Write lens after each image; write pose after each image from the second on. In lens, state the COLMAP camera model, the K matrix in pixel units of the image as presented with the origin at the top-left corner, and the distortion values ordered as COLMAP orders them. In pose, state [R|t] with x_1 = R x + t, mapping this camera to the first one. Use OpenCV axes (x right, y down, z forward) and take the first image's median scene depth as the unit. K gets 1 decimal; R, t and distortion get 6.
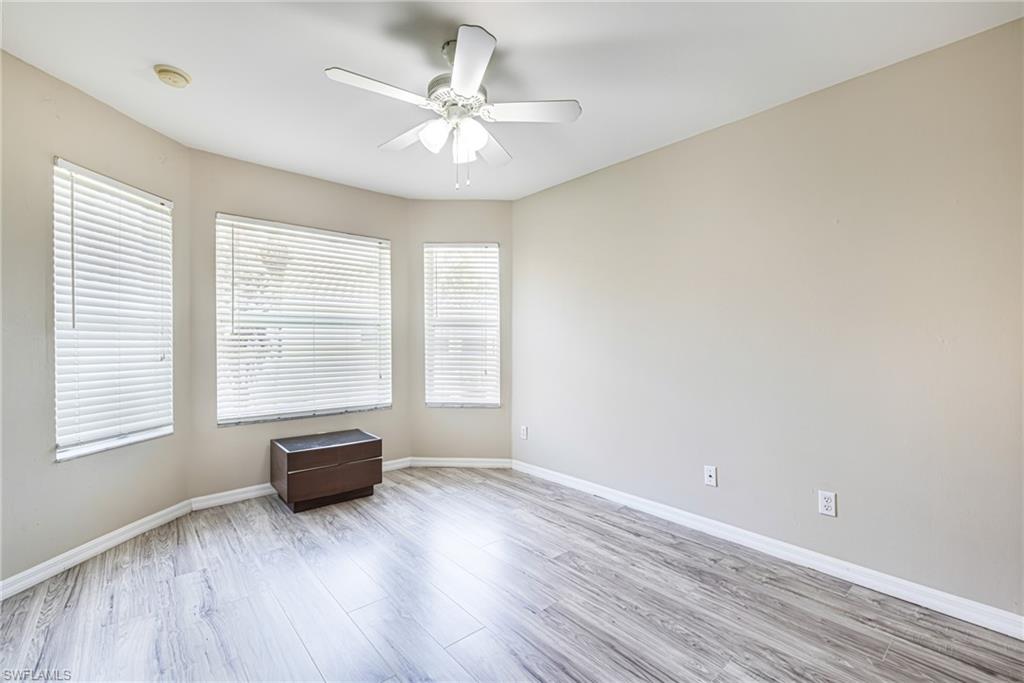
lens RADIAL K [[446.6, 0, 514.6], [0, 446.6, 340.5], [0, 0, 1]] dist [0.008293, -0.000652]
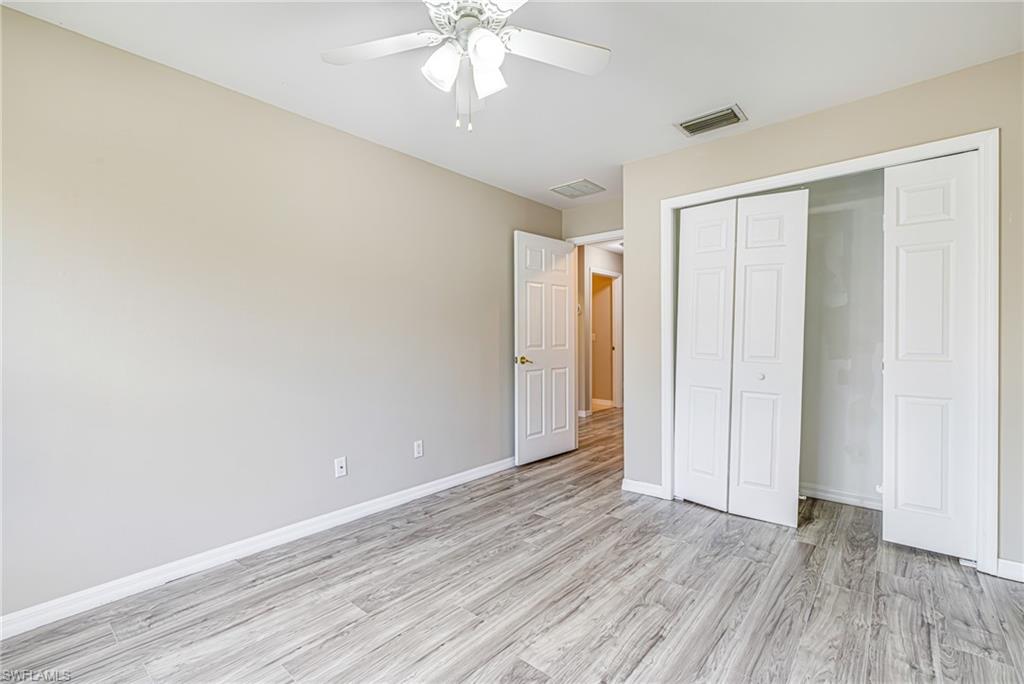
lens RADIAL K [[446.6, 0, 511.5], [0, 446.6, 338.1], [0, 0, 1]] dist [0.008293, -0.000652]
pose [[-0.144474, 0.000072, 0.989509, -0.556654], [0.001956, 0.999998, 0.000213, 0.004728], [-0.989507, 0.001966, -0.144474, 0.662852]]
